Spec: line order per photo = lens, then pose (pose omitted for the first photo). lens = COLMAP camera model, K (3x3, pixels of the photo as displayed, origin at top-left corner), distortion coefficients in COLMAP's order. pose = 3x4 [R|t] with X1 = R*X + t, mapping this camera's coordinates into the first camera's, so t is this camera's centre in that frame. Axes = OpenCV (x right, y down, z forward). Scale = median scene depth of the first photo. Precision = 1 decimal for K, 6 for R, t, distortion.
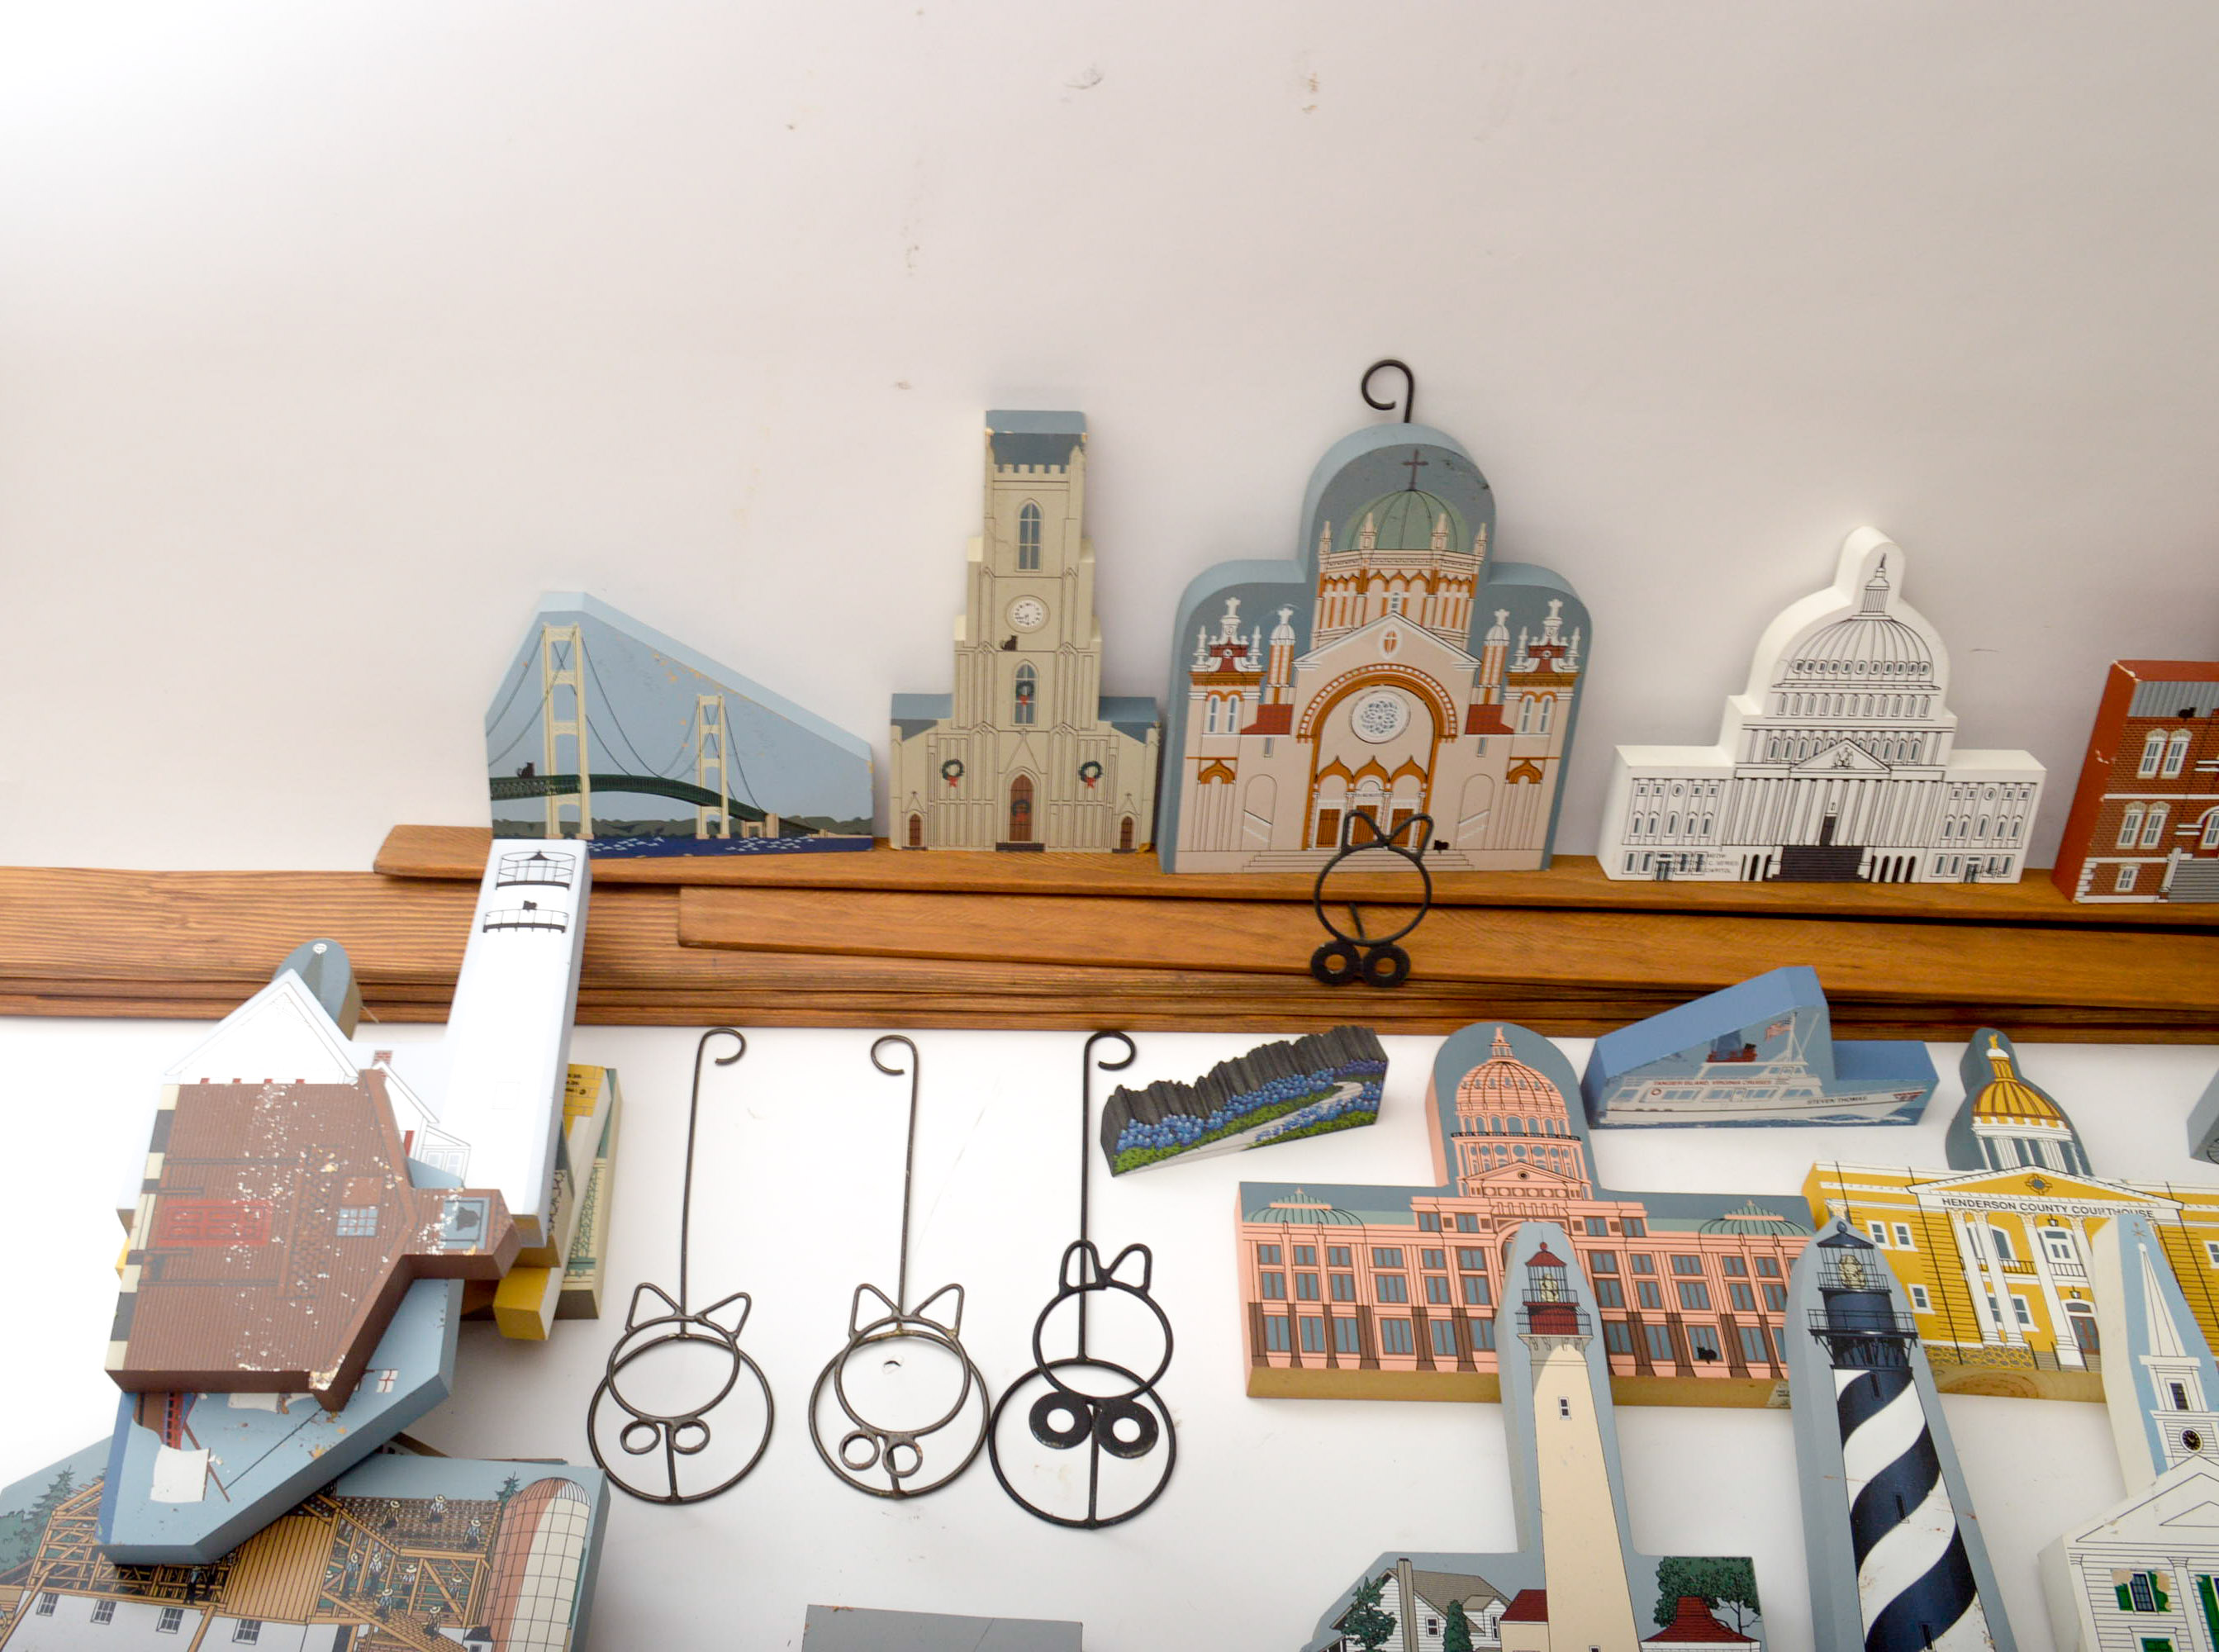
lens RADIAL K [[2275.1, 0, 979.8], [0, 2275.1, 799.5], [0, 0, 1]] dist [-0.069164, 0.000000]
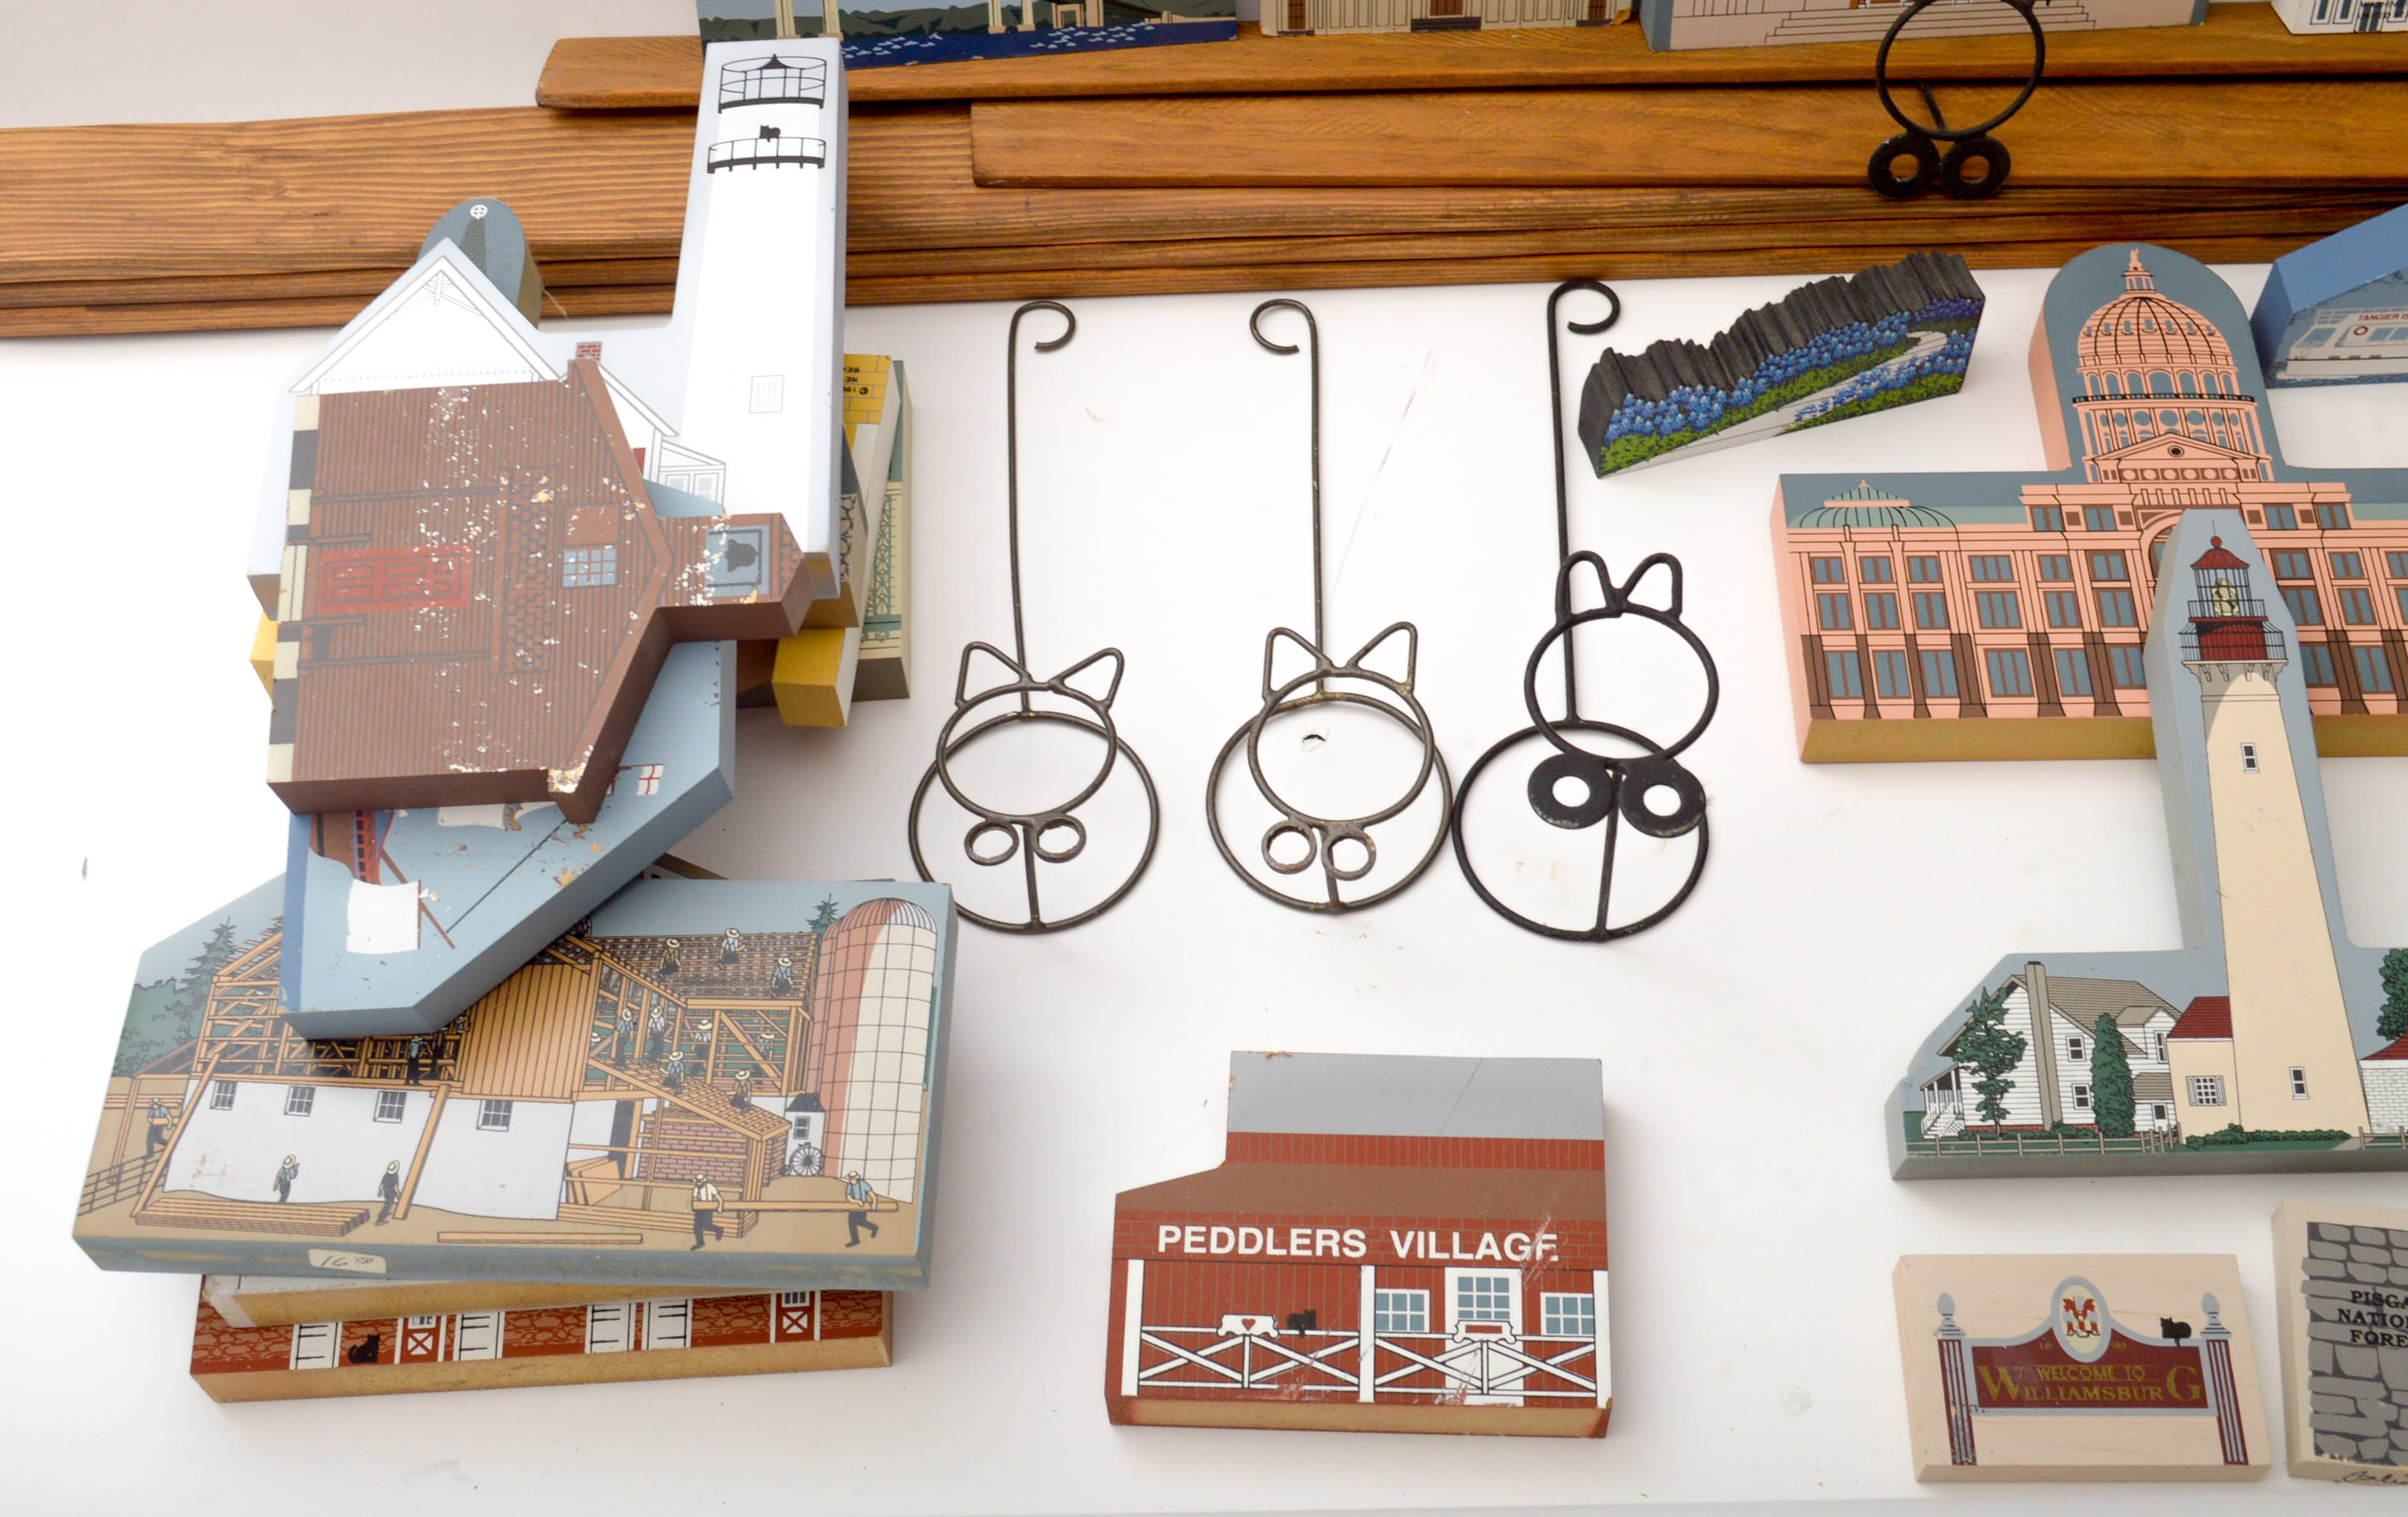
lens RADIAL K [[2999.4, 0, 1165.2], [0, 2999.4, 818.2], [0, 0, 1]] dist [-0.043905, 0.000000]
pose [[0.998542, -0.040742, -0.035424, -0.050064], [0.048052, 0.969810, 0.239079, 0.036775], [0.024614, -0.240433, 0.970354, 0.045228]]
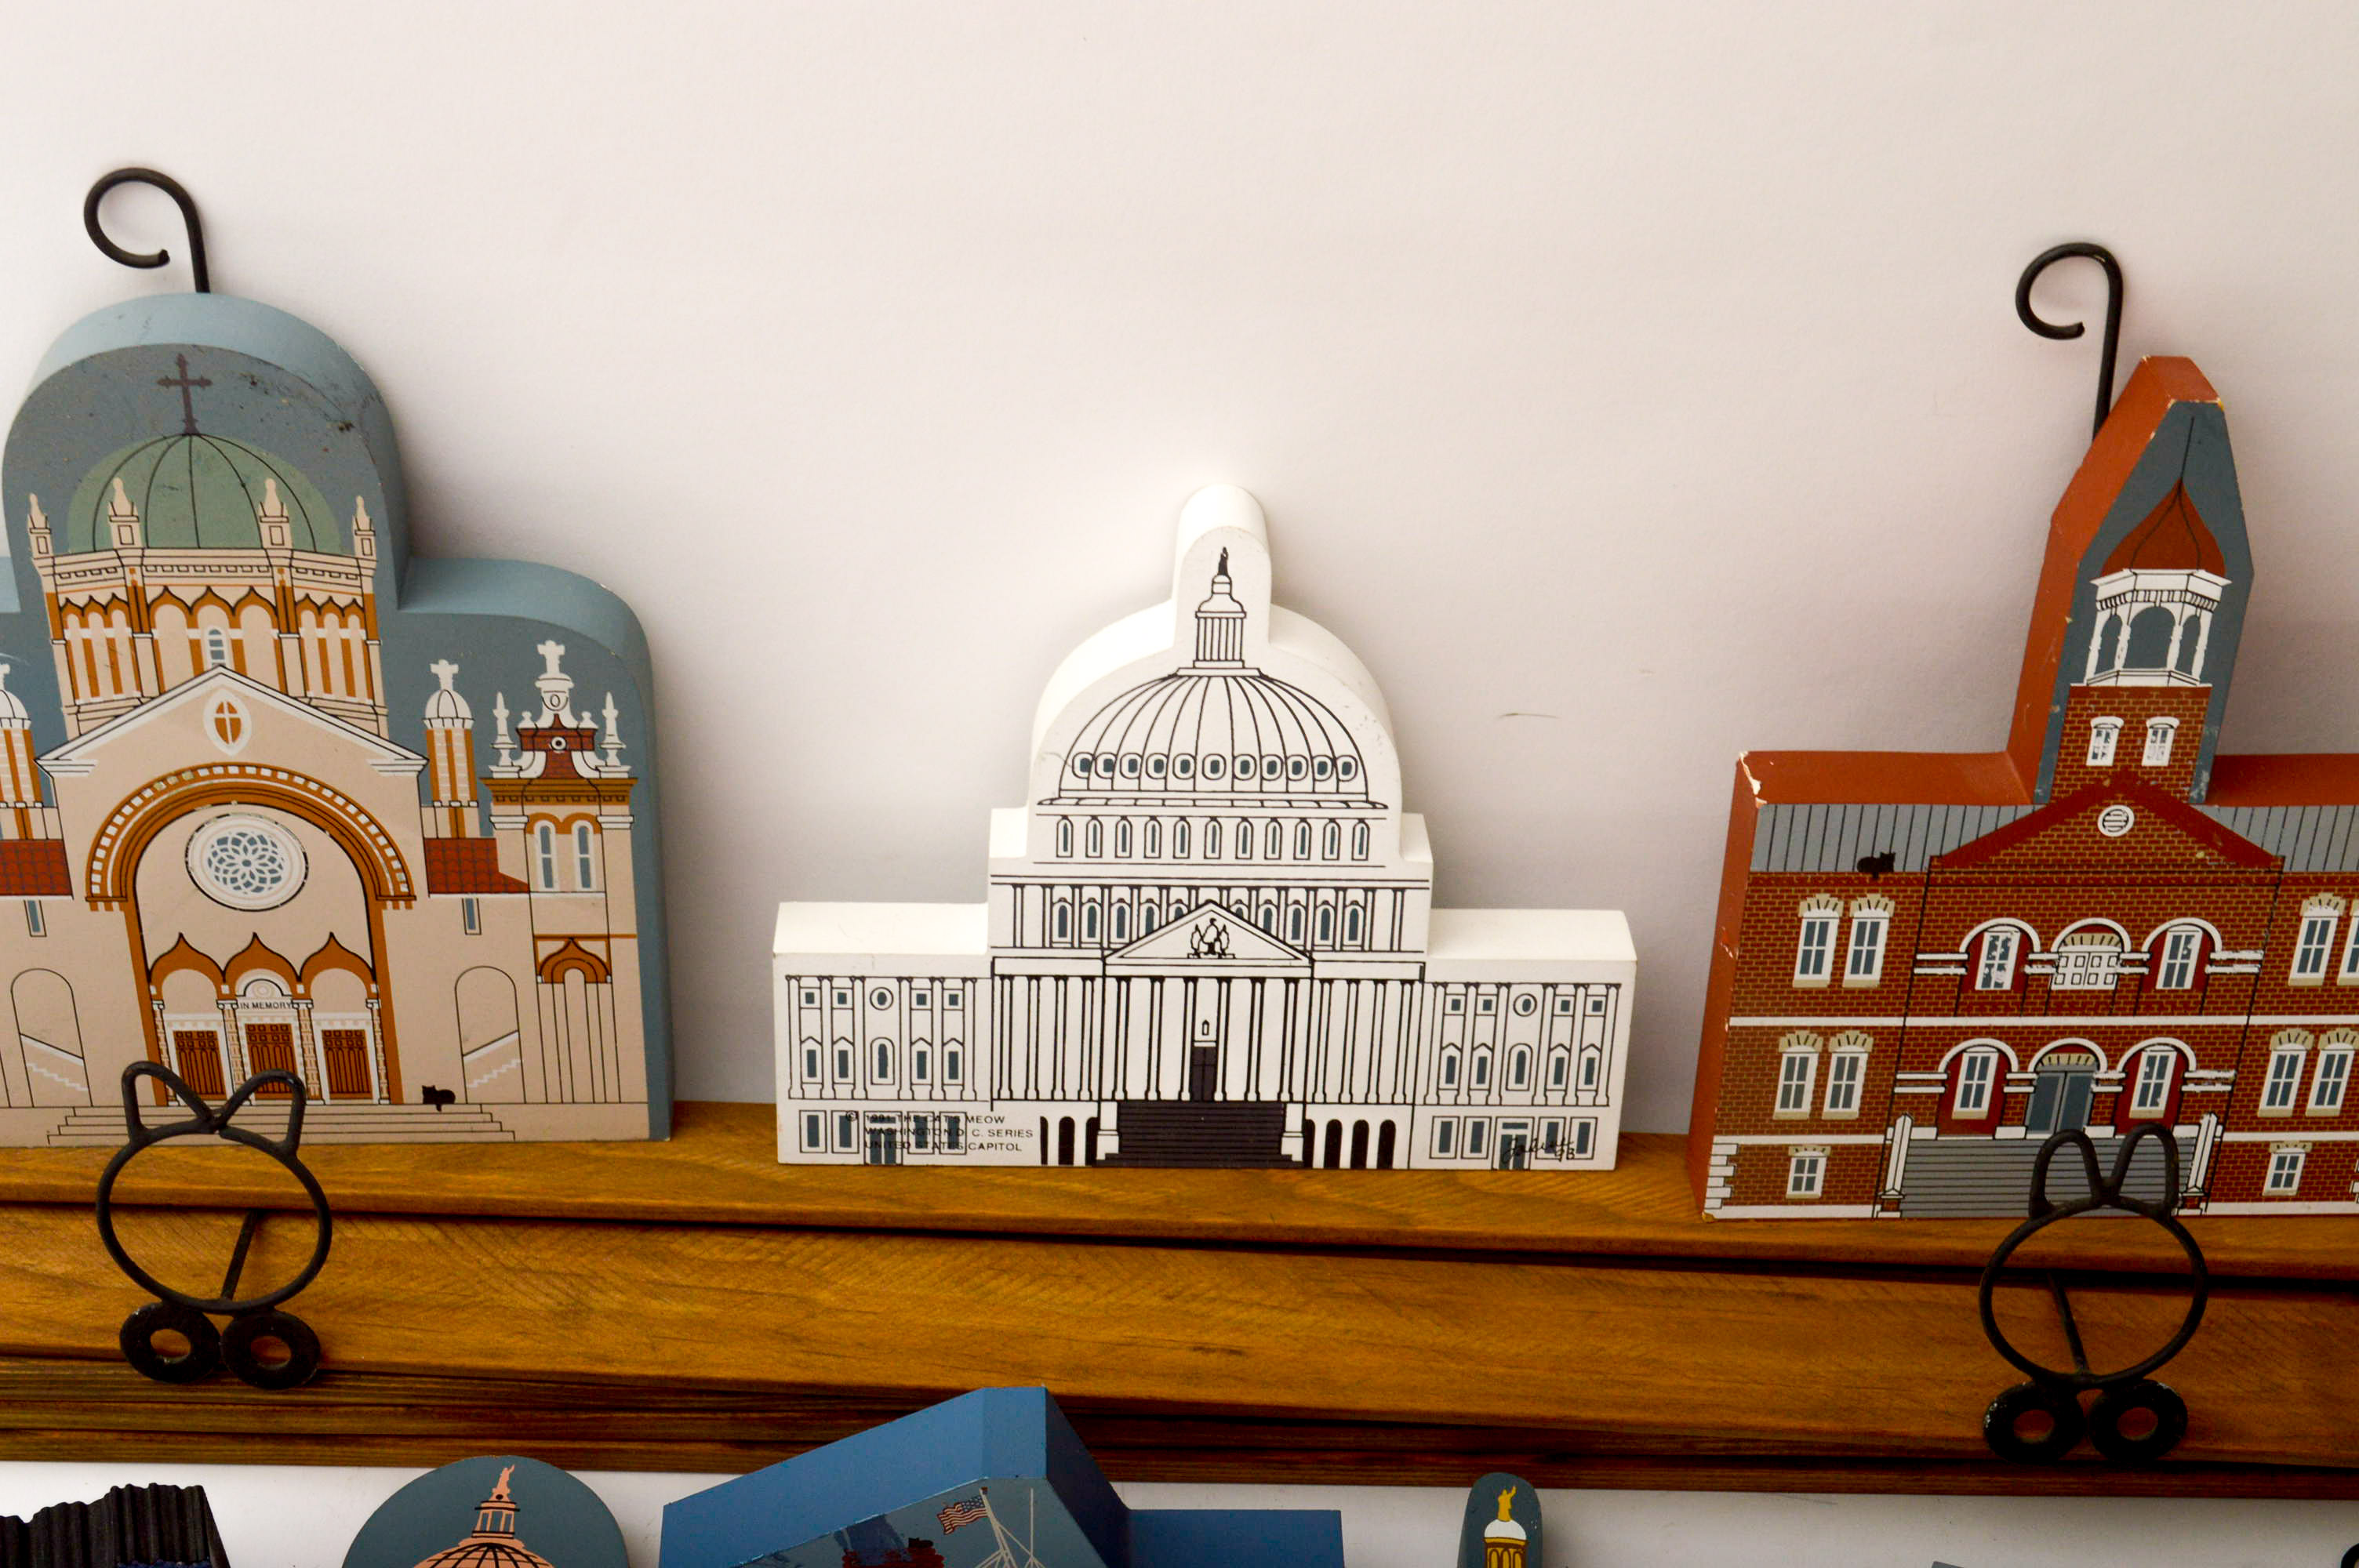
lens RADIAL K [[3660.0, 0, 1186.8], [0, 3660.0, 752.8], [0, 0, 1]] dist [-0.018841, 0.000000]
pose [[0.999982, 0.004177, 0.004280, 0.392182], [-0.004383, 0.998768, 0.049419, -0.104506], [-0.004069, -0.049437, 0.998769, 0.197295]]
